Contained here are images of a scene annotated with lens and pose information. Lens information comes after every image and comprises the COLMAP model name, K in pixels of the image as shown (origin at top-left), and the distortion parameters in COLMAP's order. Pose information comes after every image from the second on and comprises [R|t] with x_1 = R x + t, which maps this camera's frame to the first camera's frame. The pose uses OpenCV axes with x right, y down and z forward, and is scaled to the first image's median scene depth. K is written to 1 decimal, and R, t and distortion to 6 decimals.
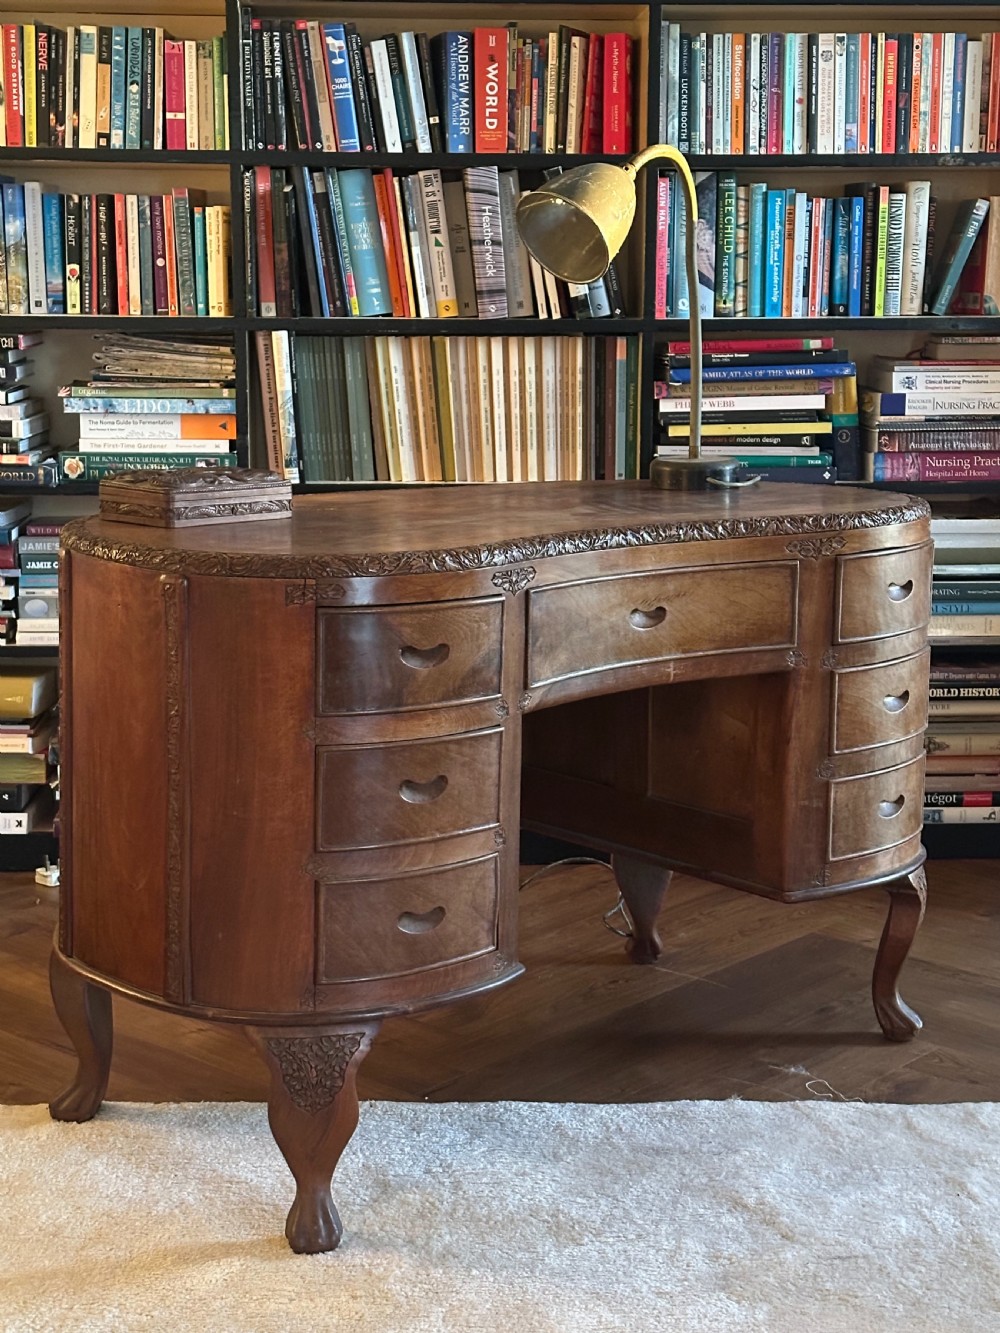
lens RADIAL K [[2171.9, 0, 499.9], [0, 2171.9, 682.3], [0, 0, 1]] dist [0.164075, -0.166595]
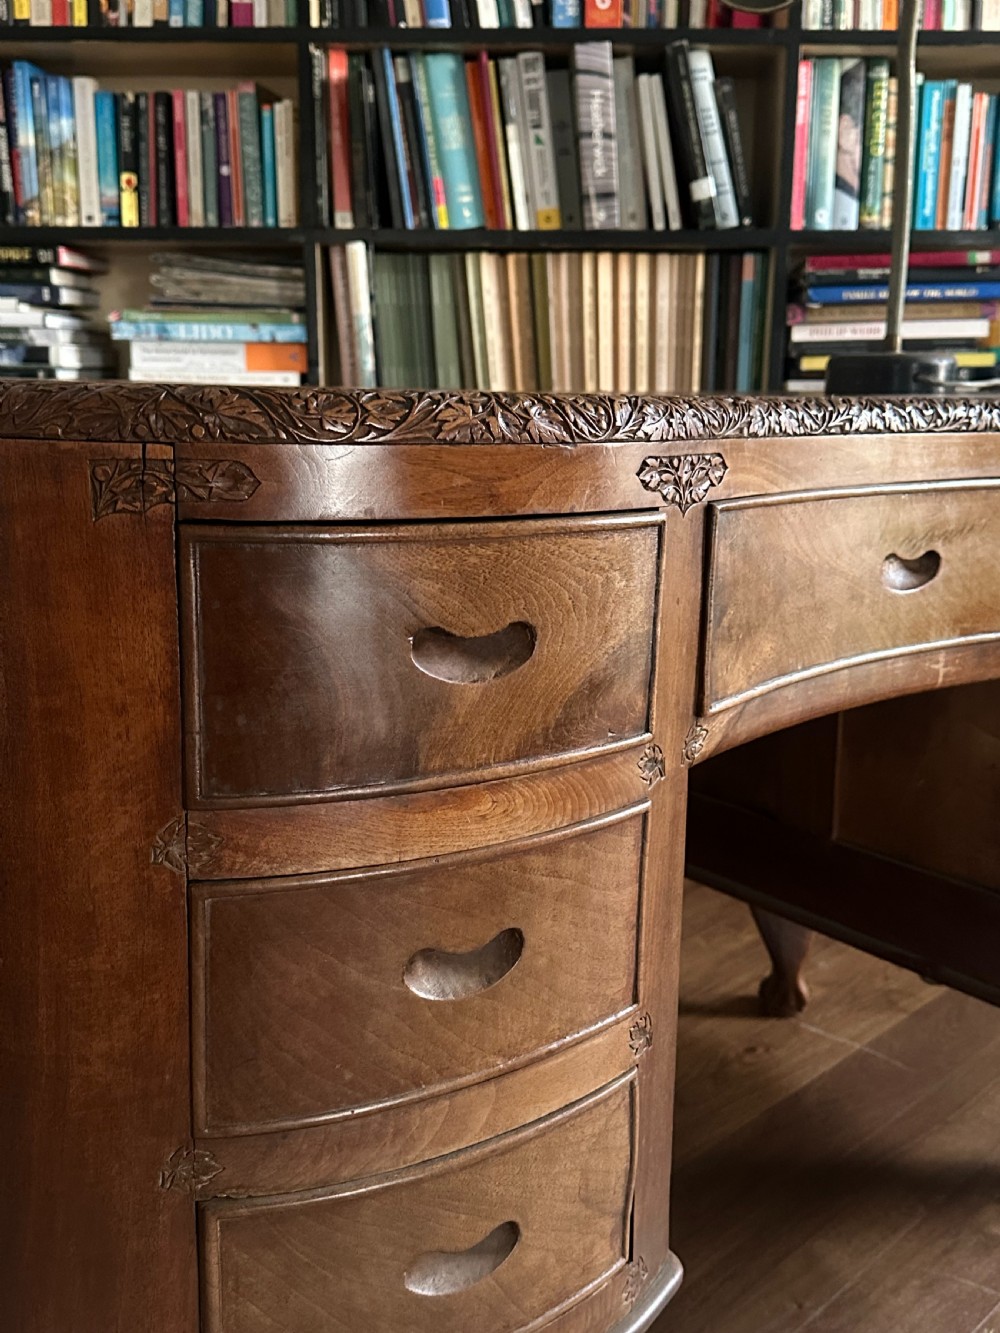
lens RADIAL K [[1324.0, 0, 500.0], [0, 1324.0, 666.5], [0, 0, 1]] dist [0.173909, -0.393213]
pose [[0.998165, 0.015167, -0.058629, -0.009393], [-0.013263, 0.999376, 0.032741, -0.010786], [0.059089, -0.031903, 0.997743, 0.460747]]
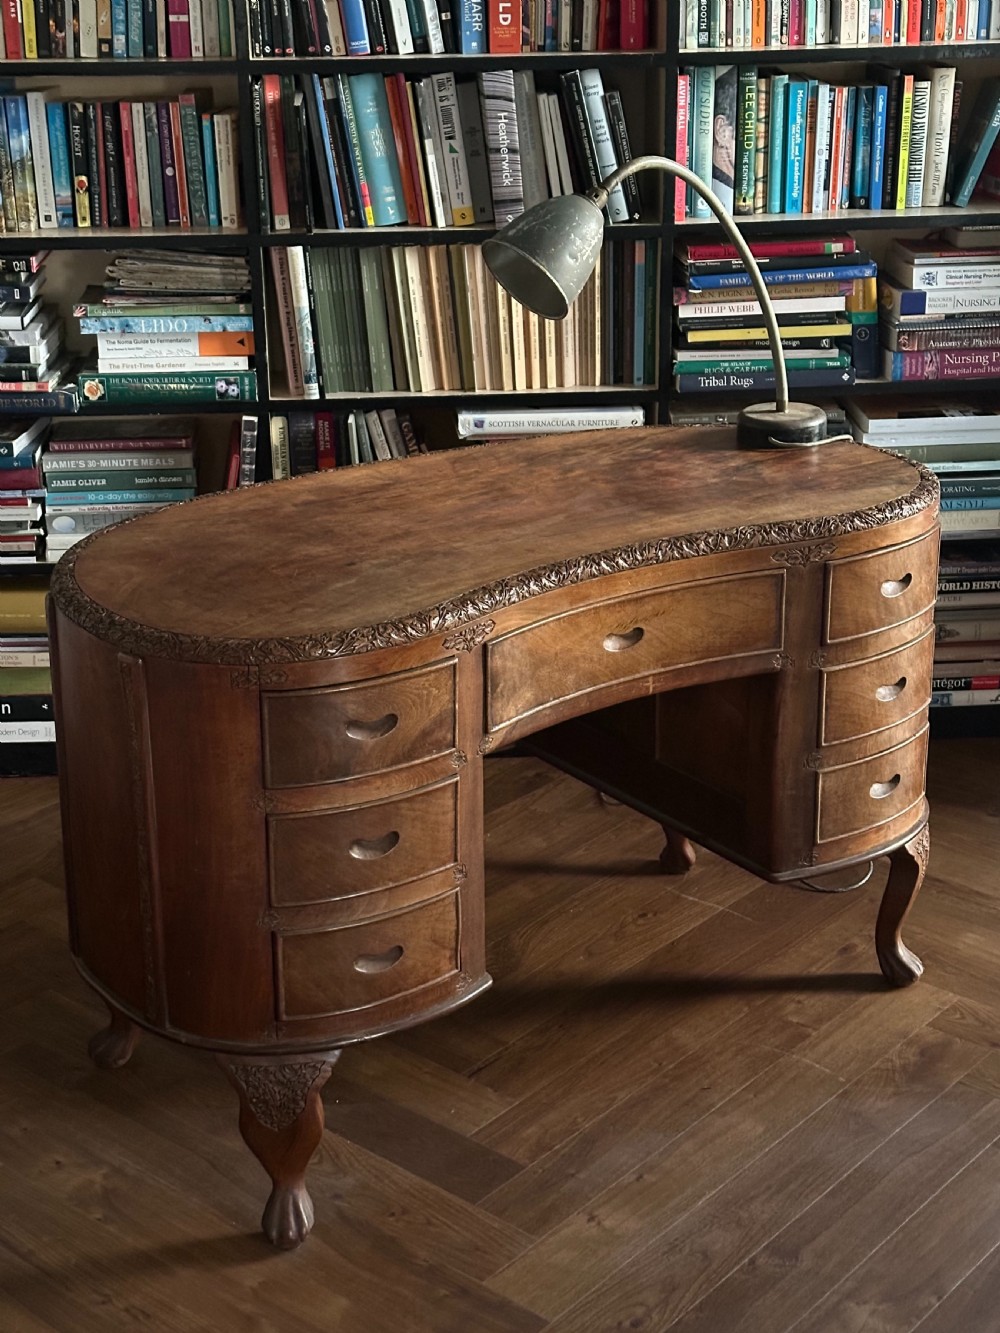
lens RADIAL K [[2010.7, 0, 499.2], [0, 2010.7, 684.7], [0, 0, 1]] dist [0.185466, -0.318543]
pose [[0.999795, -0.019853, 0.003998, -0.015857], [0.018826, 0.983902, 0.177713, -0.126145], [-0.007462, -0.177602, 0.984074, 0.061206]]
